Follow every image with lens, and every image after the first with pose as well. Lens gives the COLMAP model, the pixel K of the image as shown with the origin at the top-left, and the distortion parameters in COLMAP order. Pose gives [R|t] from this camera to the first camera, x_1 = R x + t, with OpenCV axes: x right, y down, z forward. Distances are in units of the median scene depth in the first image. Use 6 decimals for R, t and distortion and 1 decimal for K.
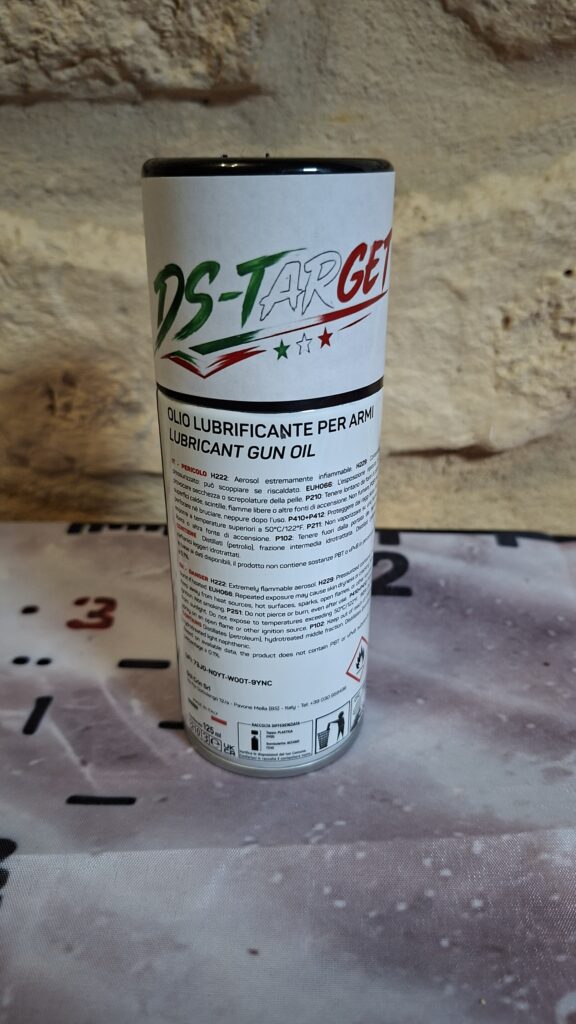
lens RADIAL K [[723.0, 0, 284.3], [0, 723.0, 522.0], [0, 0, 1]] dist [-0.030470, -0.019488]
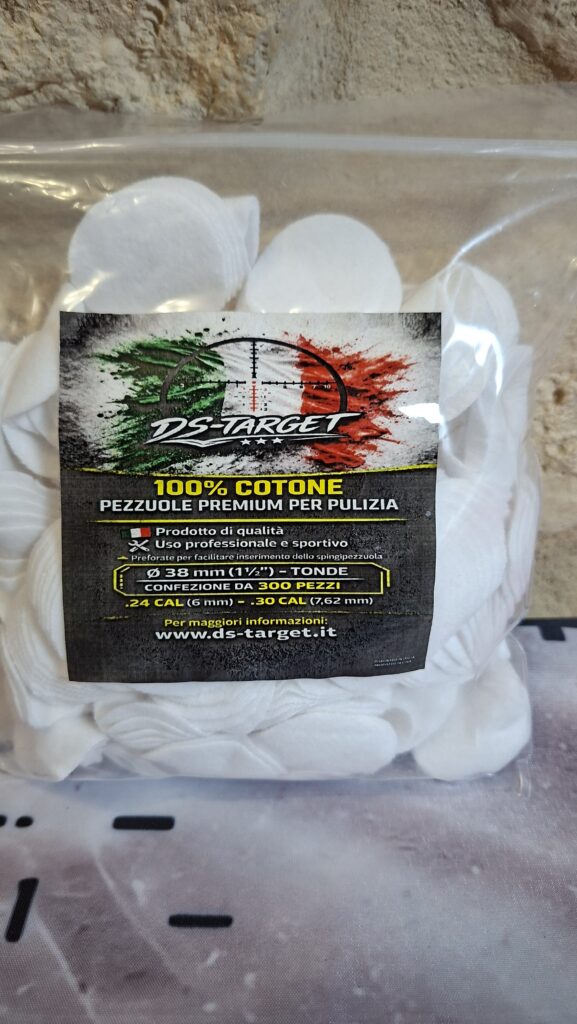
lens RADIAL K [[730.5, 0, 284.0], [0, 730.5, 513.8], [0, 0, 1]] dist [-0.028440, -0.023110]
pose [[0.998896, -0.026764, 0.038602, -0.057486], [0.024843, 0.998470, 0.049400, -0.212817], [-0.039865, -0.048386, 0.998033, 0.172224]]
